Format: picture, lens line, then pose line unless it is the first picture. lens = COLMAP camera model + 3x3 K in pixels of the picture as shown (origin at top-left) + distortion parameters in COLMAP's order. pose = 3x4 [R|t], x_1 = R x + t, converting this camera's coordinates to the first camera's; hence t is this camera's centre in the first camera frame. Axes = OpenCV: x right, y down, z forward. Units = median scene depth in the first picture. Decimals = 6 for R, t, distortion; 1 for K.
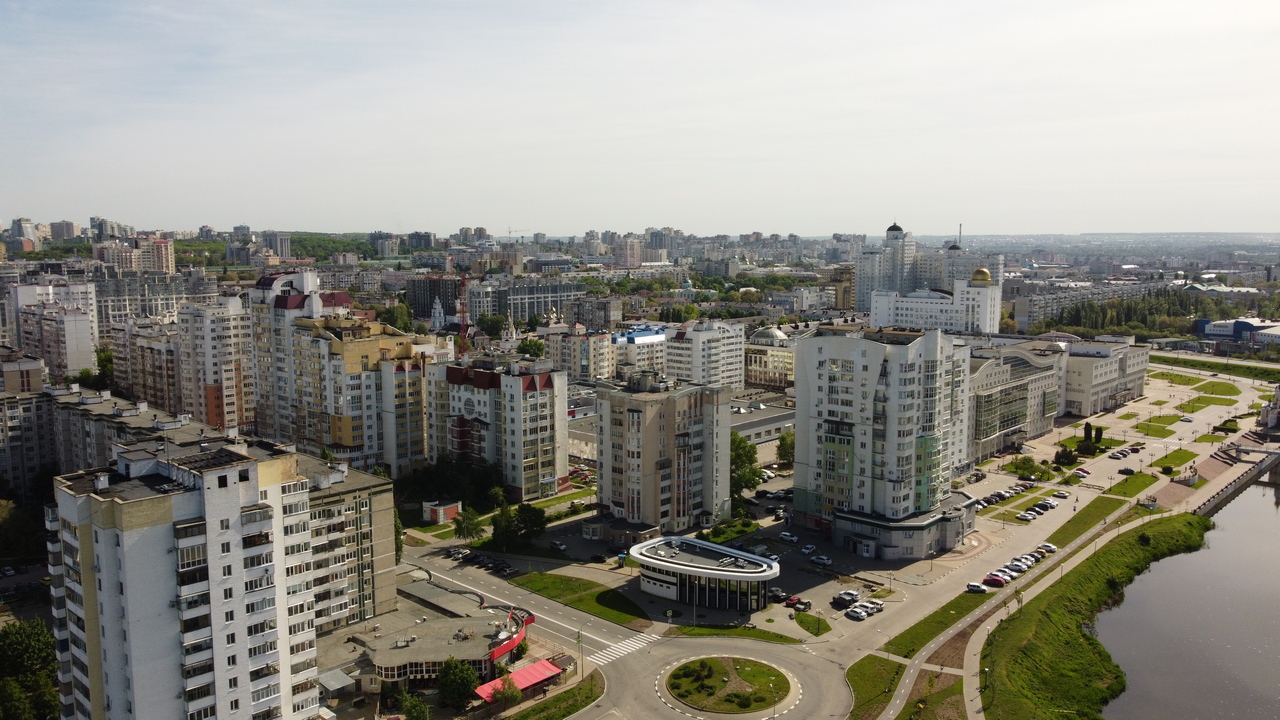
lens RADIAL K [[974.4, 0, 633.0], [0, 974.4, 359.5], [0, 0, 1]] dist [-0.010070, 0.009396]
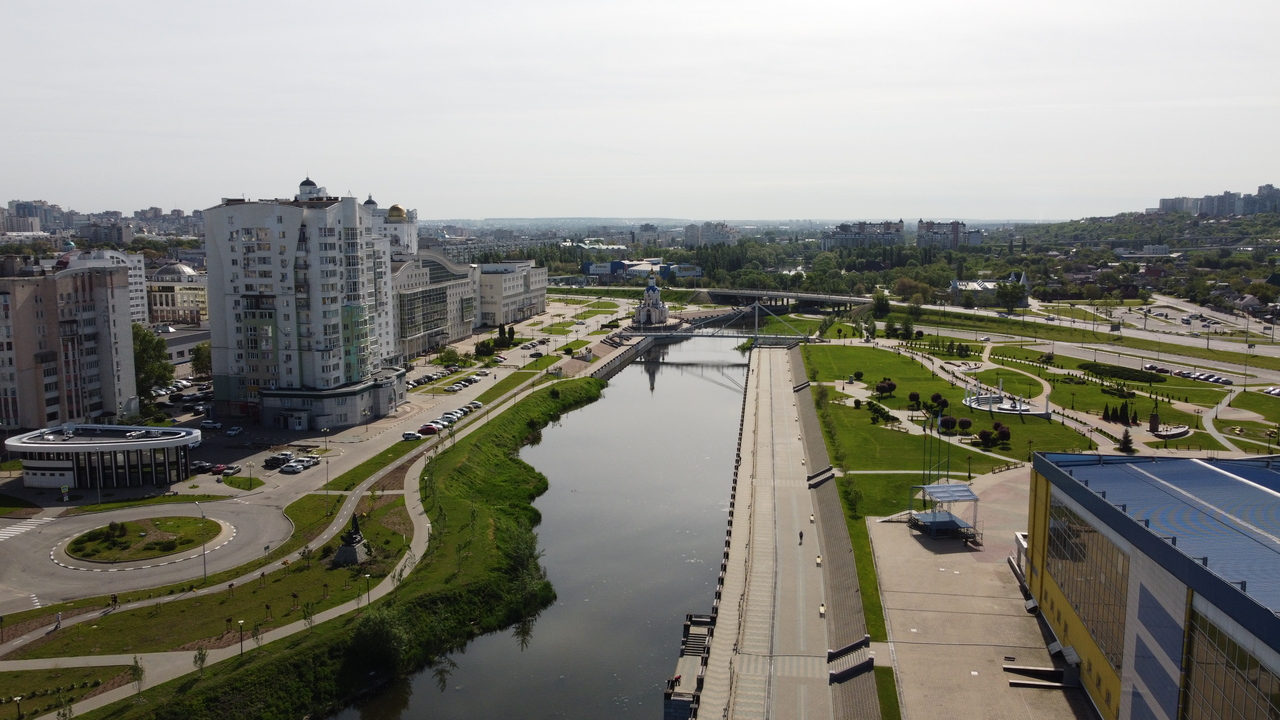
lens RADIAL K [[974.4, 0, 633.0], [0, 974.4, 359.5], [0, 0, 1]] dist [-0.010070, 0.009396]
pose [[0.837779, -0.073727, 0.541009, 0.001908], [0.068929, 0.997195, 0.029156, 0.122229], [-0.541641, 0.012865, 0.840511, 0.015855]]
